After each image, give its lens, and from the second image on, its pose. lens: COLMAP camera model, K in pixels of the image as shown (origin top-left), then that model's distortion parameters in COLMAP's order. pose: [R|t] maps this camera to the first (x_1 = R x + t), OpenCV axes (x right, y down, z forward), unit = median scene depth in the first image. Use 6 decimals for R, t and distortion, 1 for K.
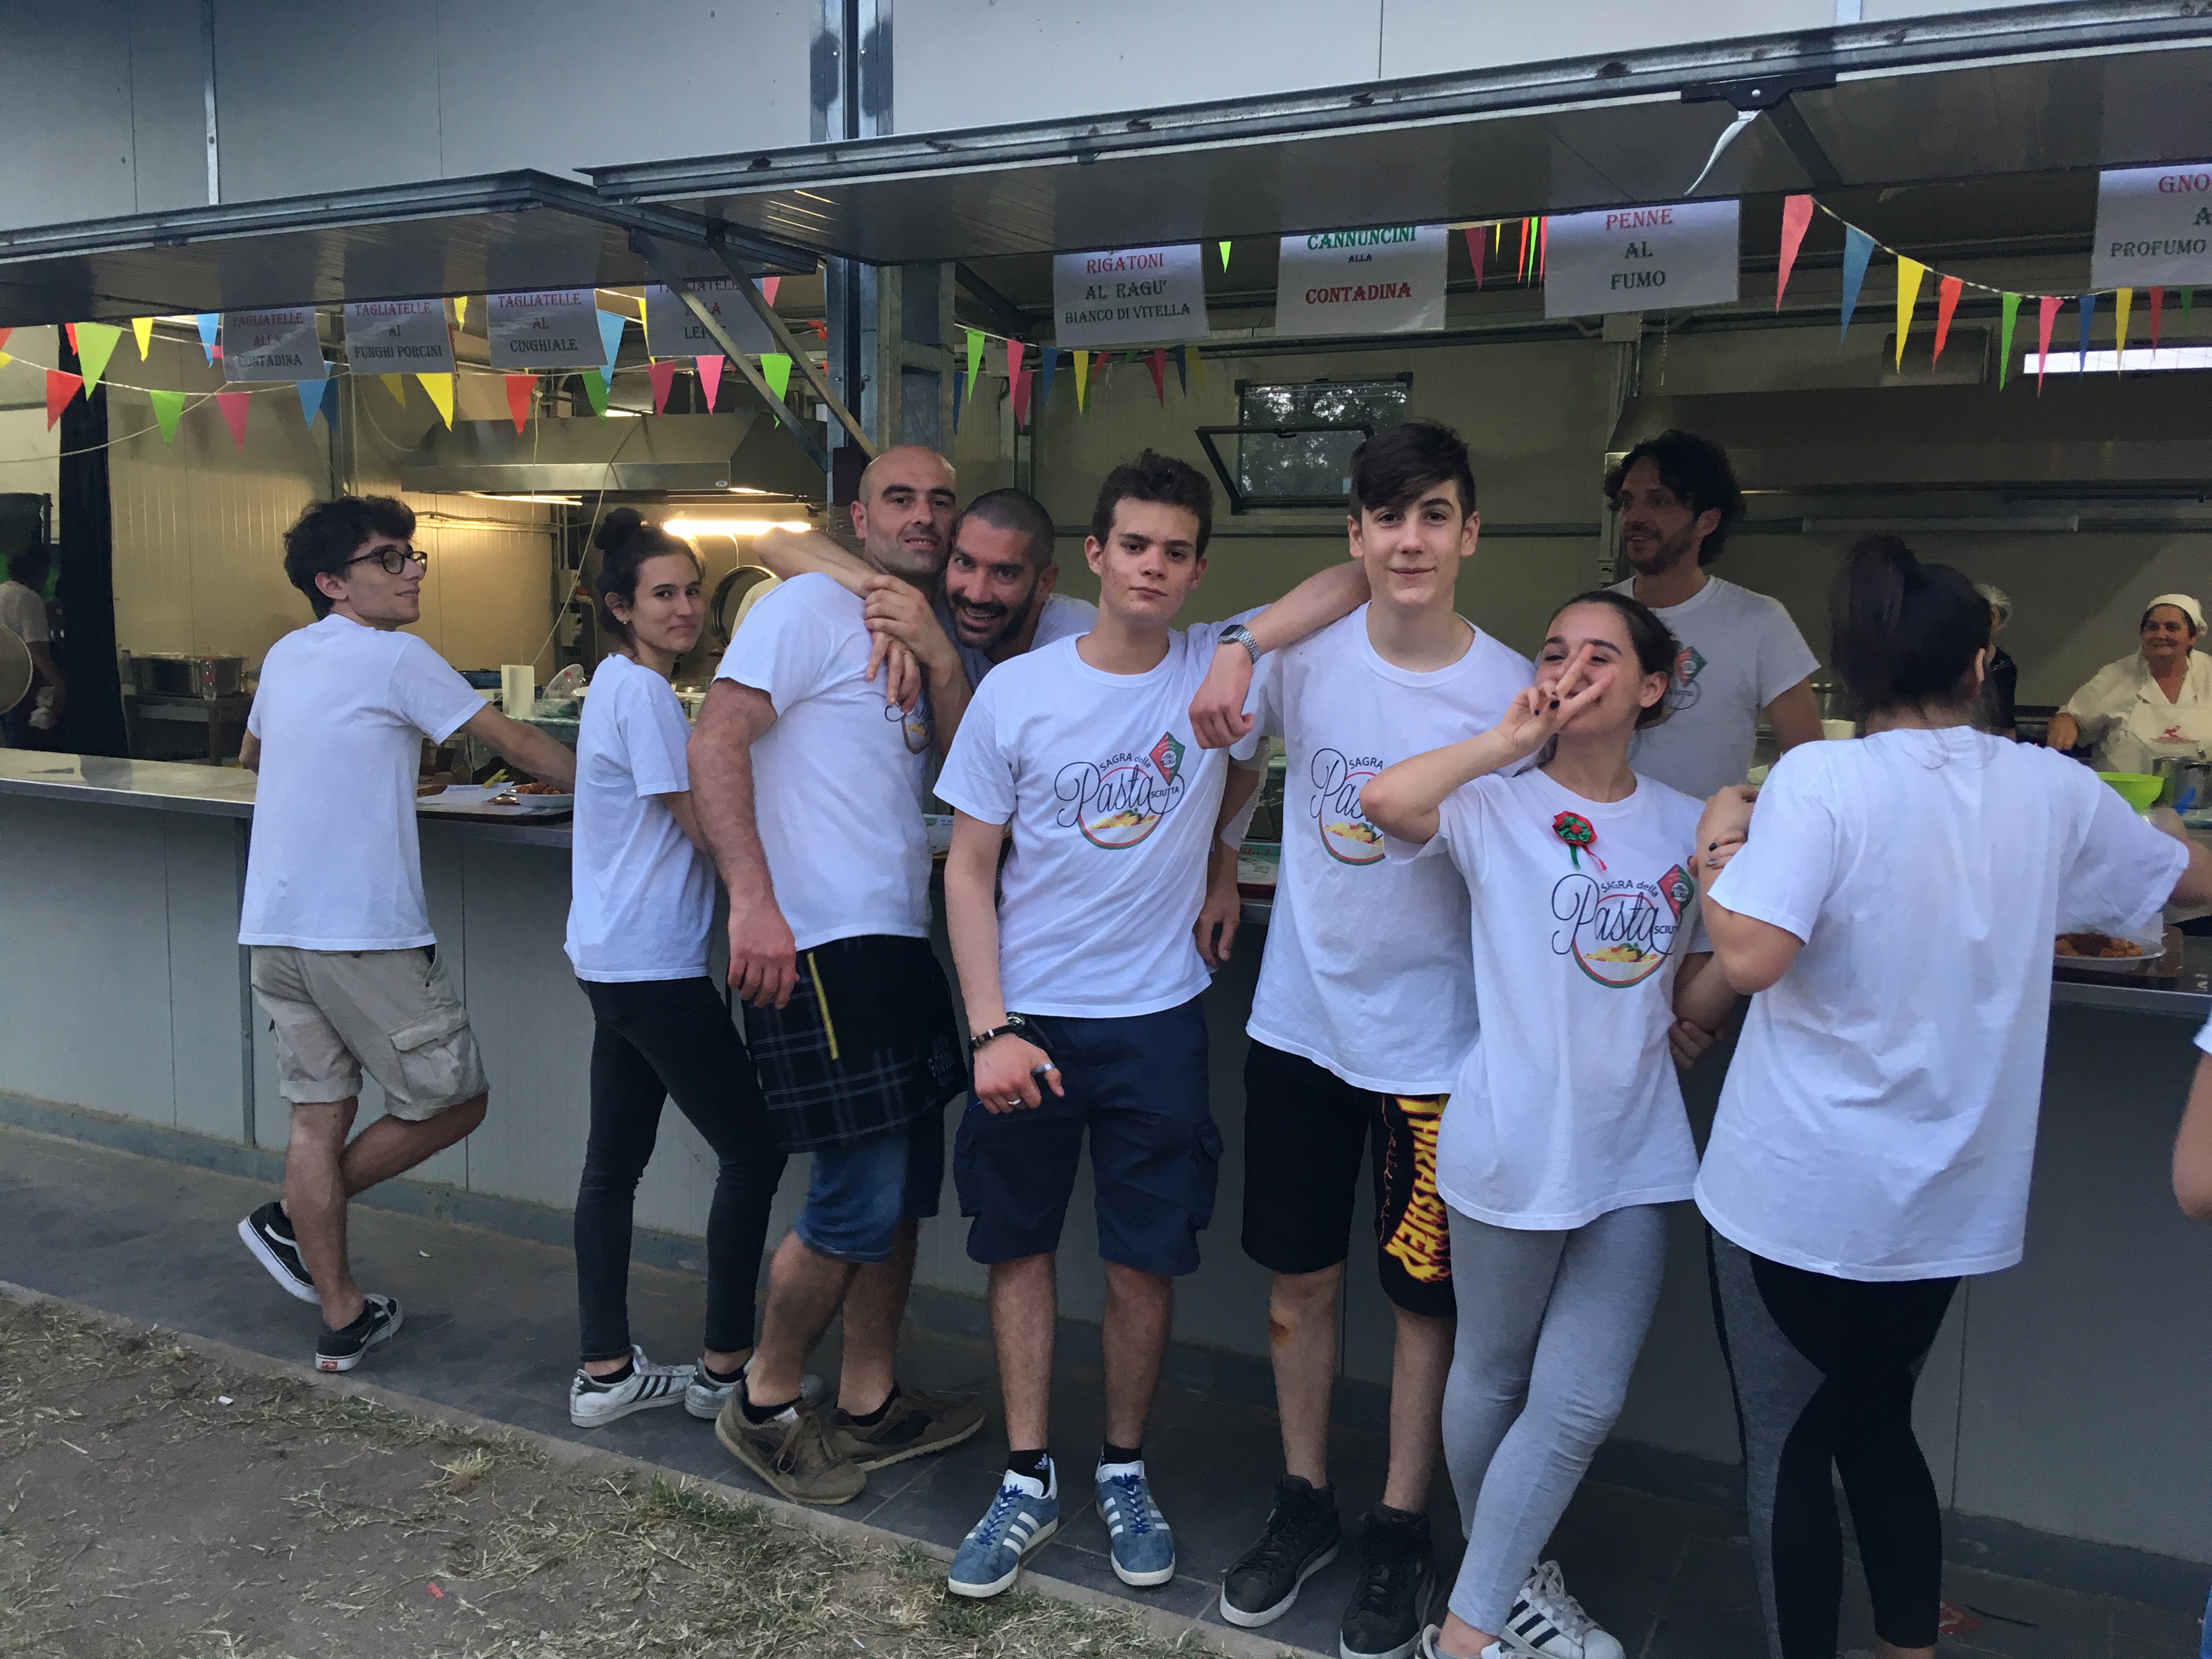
lens RADIAL K [[1855.3, 0, 1123.3], [0, 1855.3, 860.8], [0, 0, 1]] dist [0.108154, -0.163506]
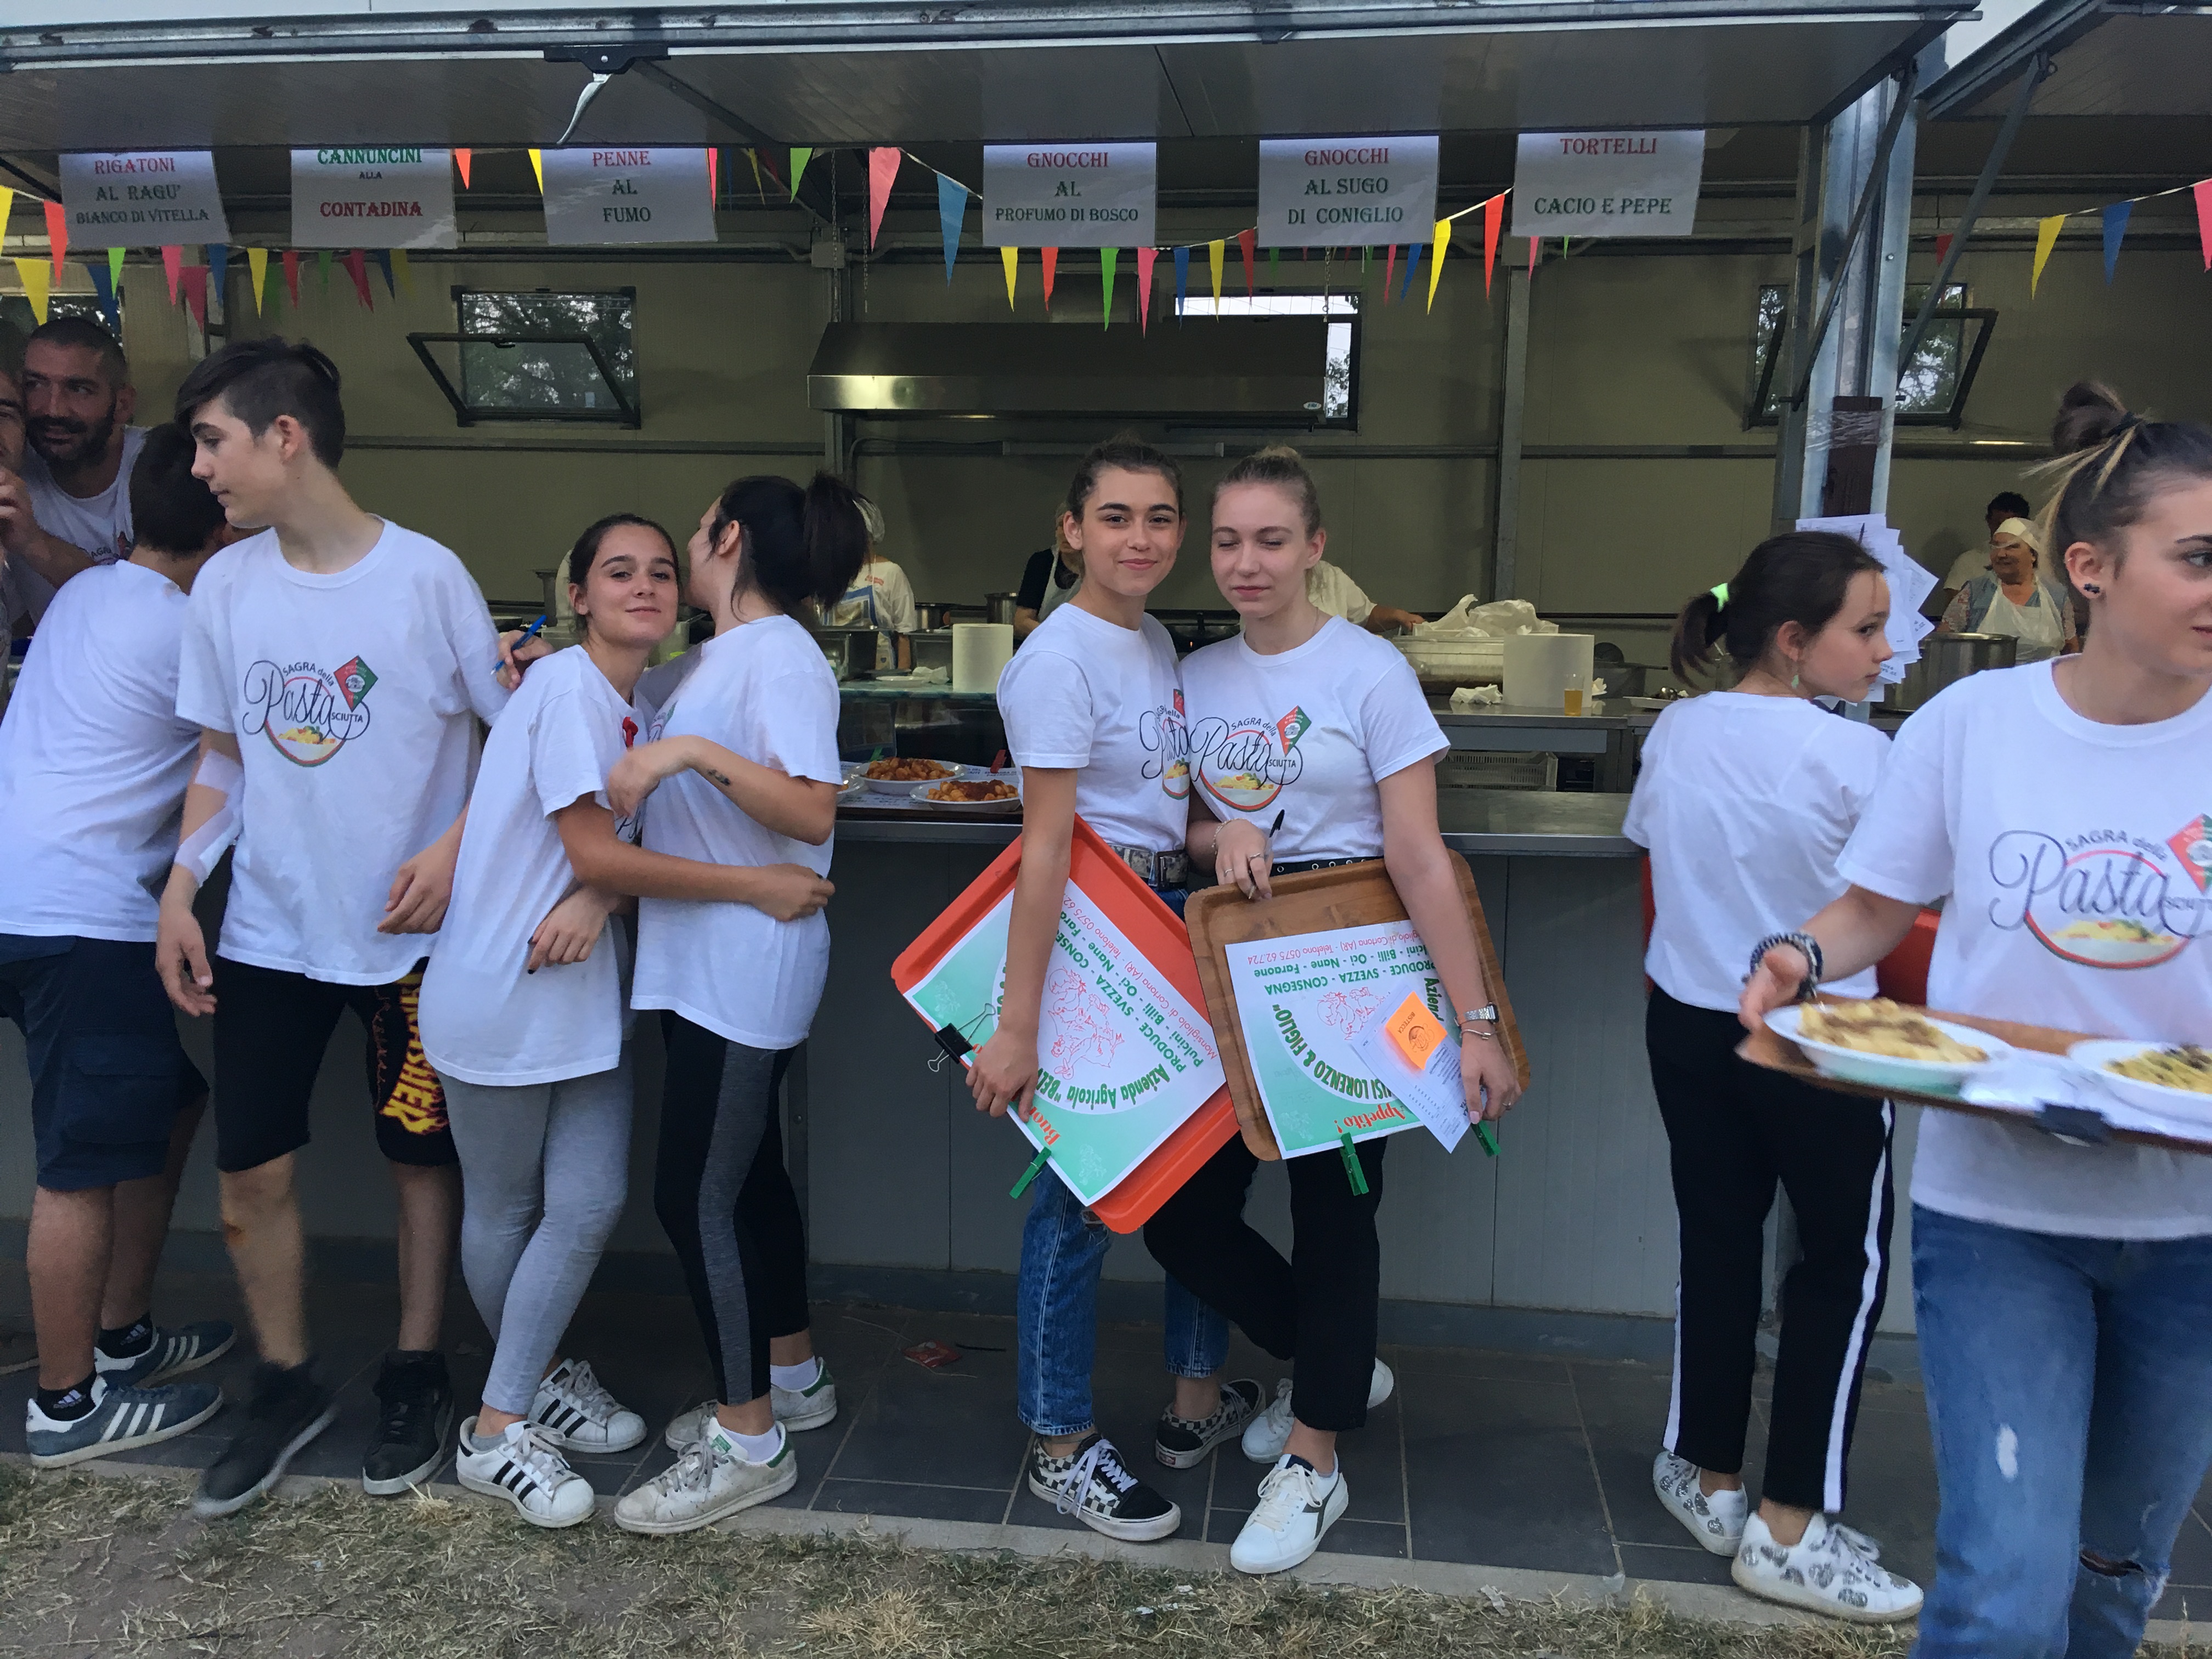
lens RADIAL K [[1855.3, 0, 1111.0], [0, 1855.3, 829.3], [0, 0, 1]] dist [0.108154, -0.163506]
pose [[0.942121, -0.058676, 0.330100, 0.156788], [0.050271, 0.998158, 0.033947, 0.026146], [-0.331484, -0.015388, 0.943335, -0.134651]]
